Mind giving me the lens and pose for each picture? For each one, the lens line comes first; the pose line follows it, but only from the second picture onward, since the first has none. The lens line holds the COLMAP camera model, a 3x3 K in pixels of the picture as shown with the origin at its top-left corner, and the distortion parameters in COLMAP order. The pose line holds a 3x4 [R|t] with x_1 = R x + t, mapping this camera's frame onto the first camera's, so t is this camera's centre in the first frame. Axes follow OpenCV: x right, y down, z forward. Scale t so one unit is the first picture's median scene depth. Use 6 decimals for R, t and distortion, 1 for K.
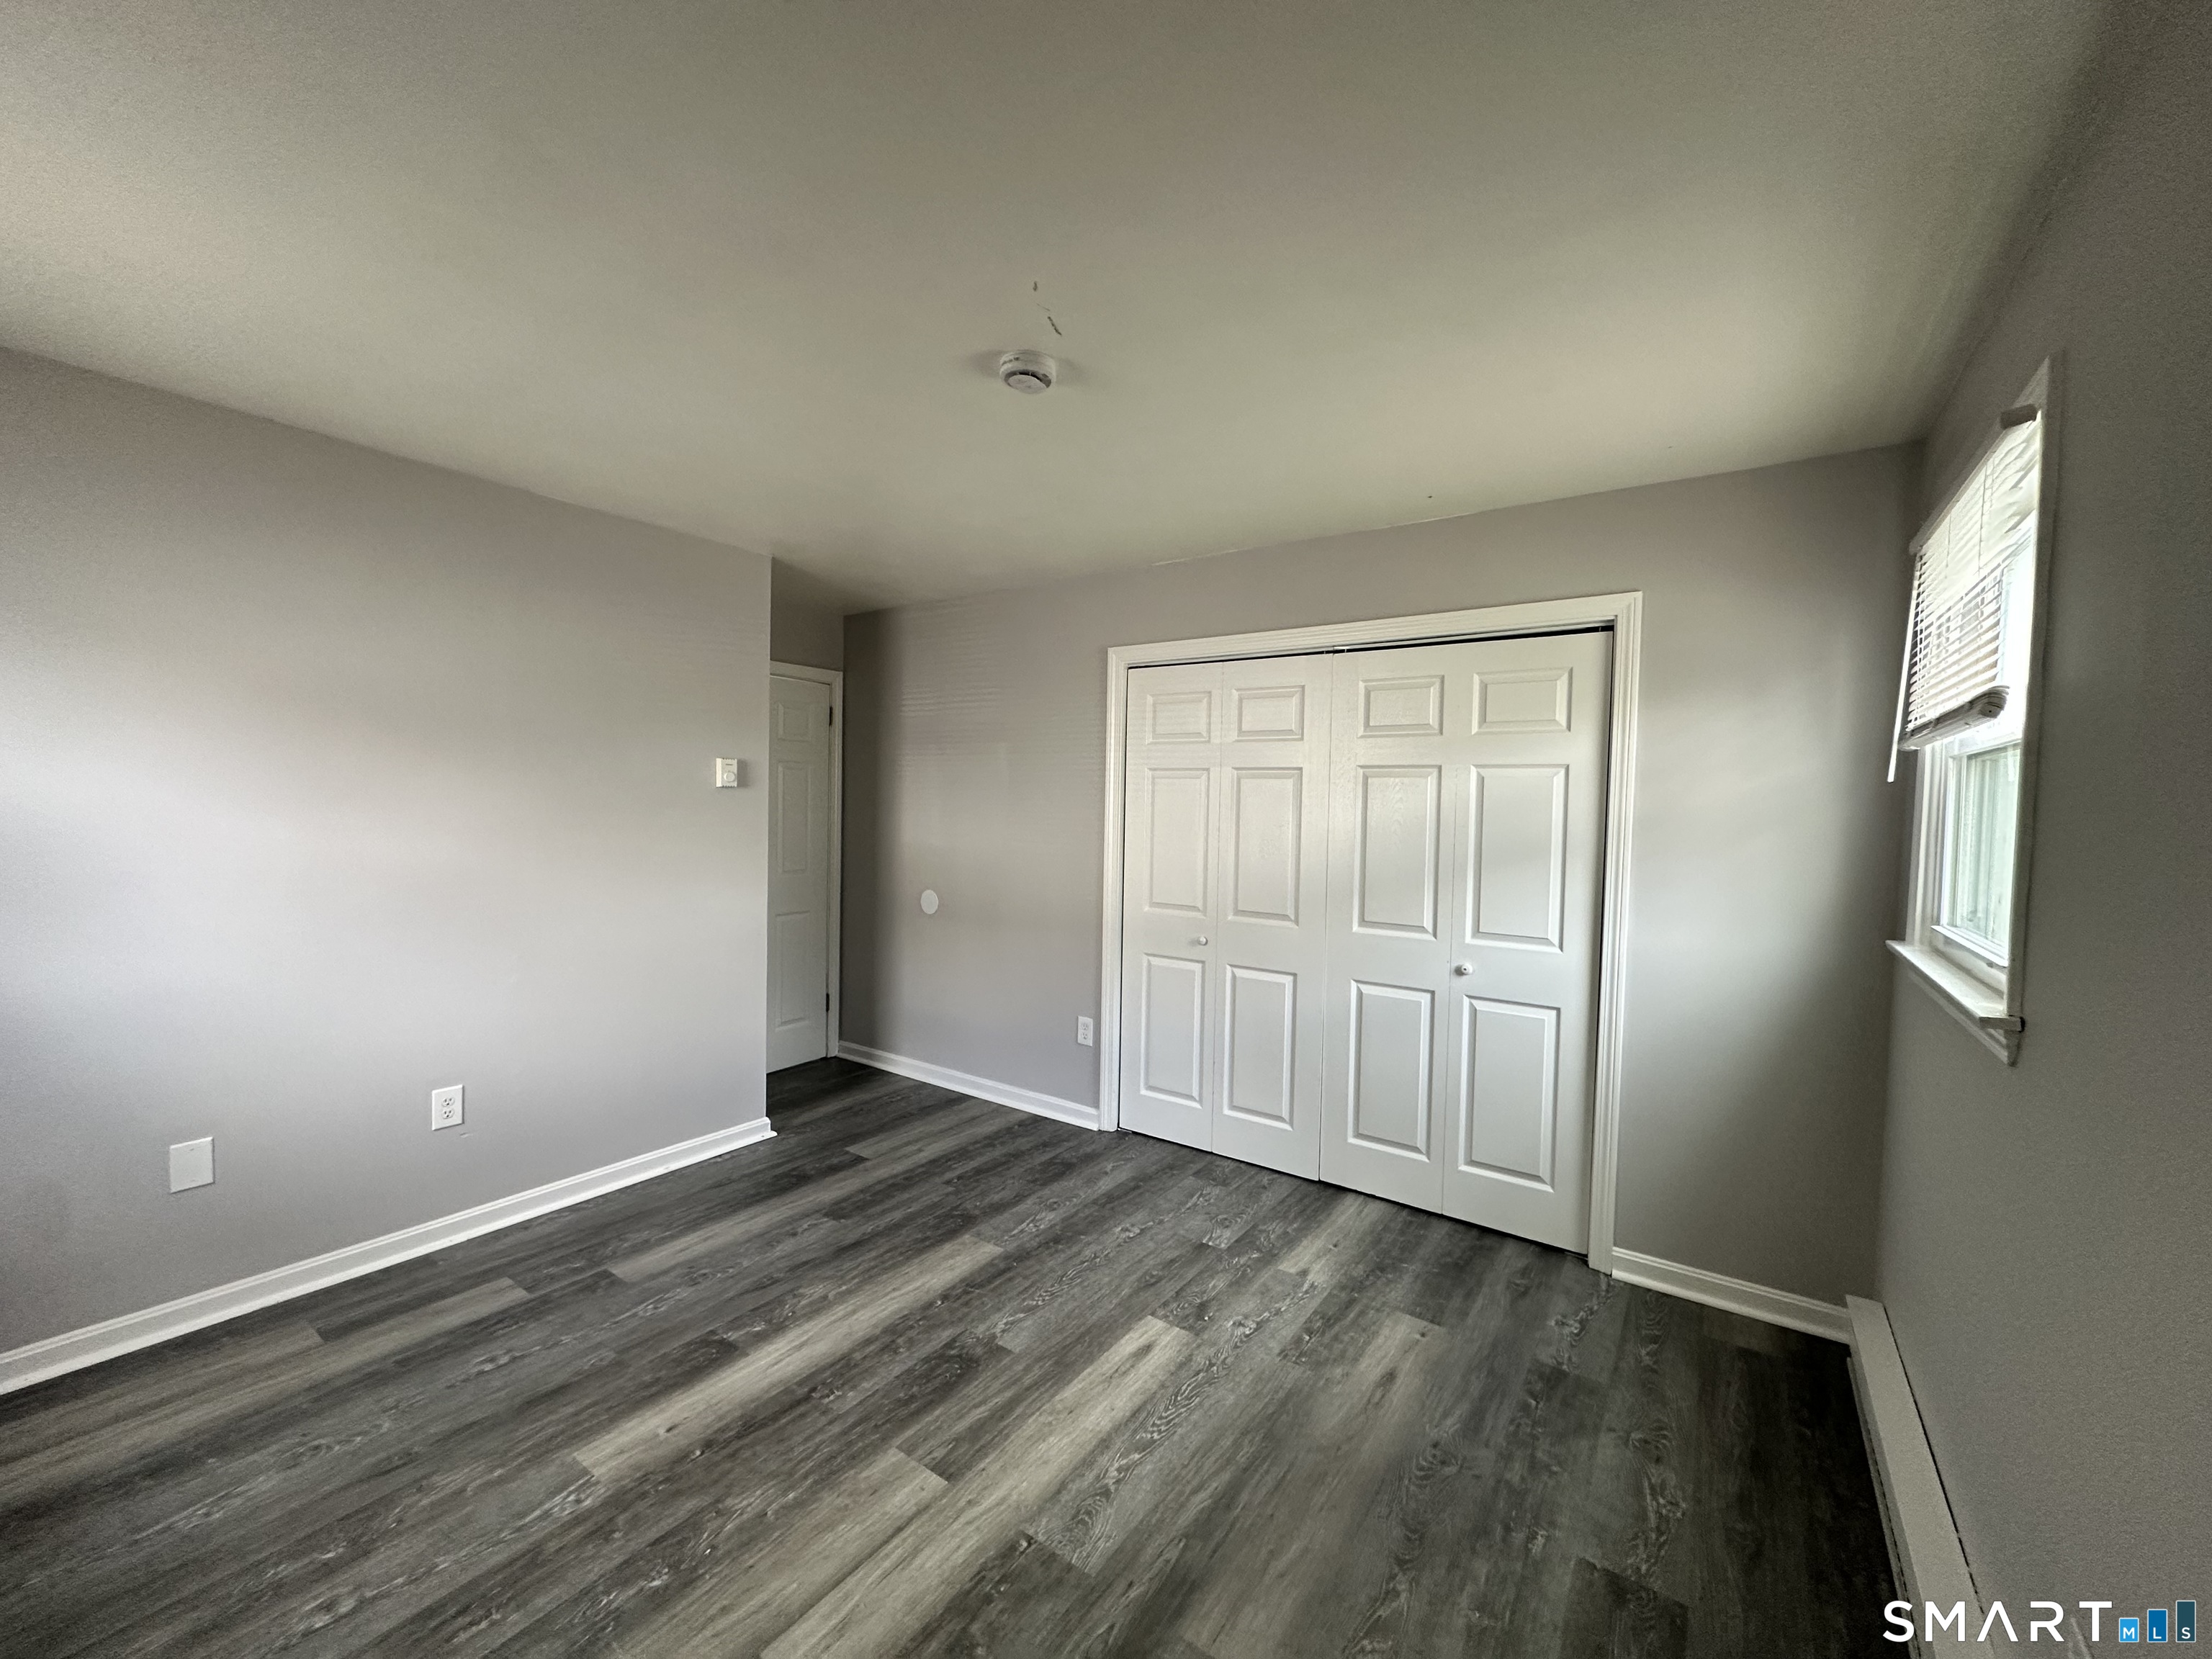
lens RADIAL K [[877.6, 0, 1107.9], [0, 877.6, 829.3], [0, 0, 1]] dist [-0.001789, 0.000425]
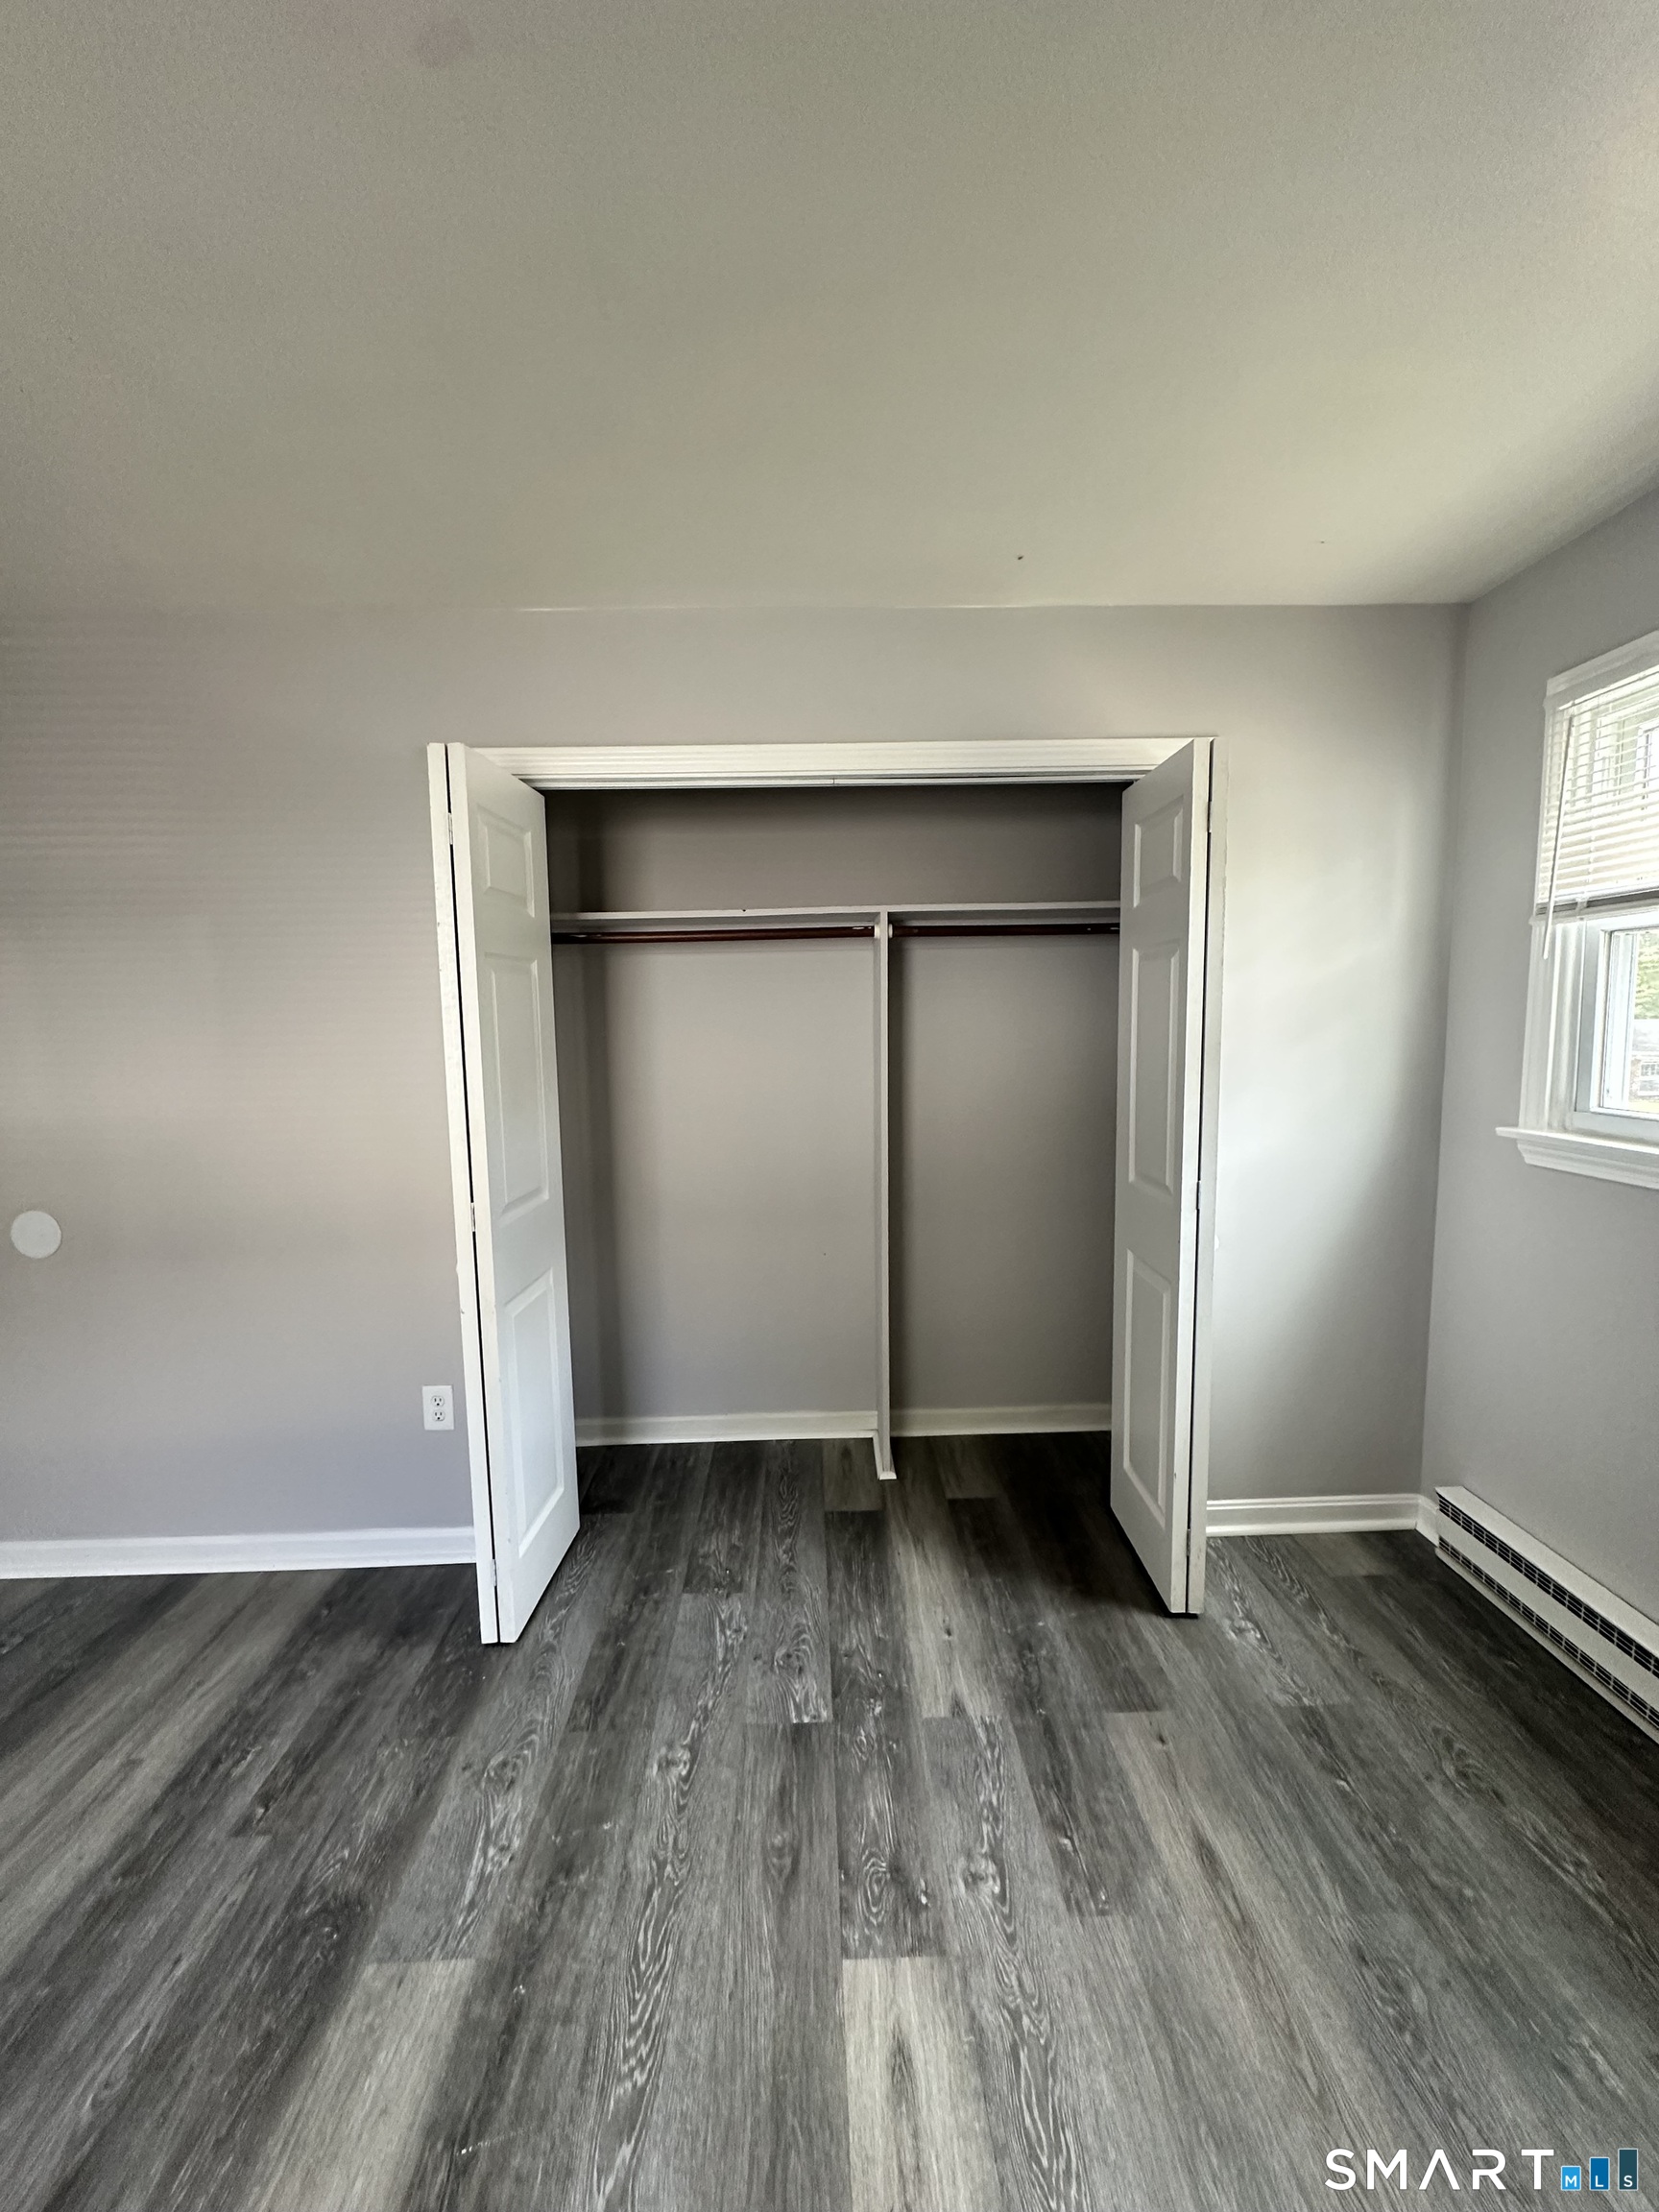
lens RADIAL K [[877.6, 0, 836.5], [0, 877.6, 1097.4], [0, 0, 1]] dist [-0.001789, 0.000425]
pose [[0.800556, -0.089485, 0.592539, -0.196354], [0.054589, 0.995567, 0.076598, -0.016710], [-0.596767, -0.028975, 0.801892, 0.497527]]
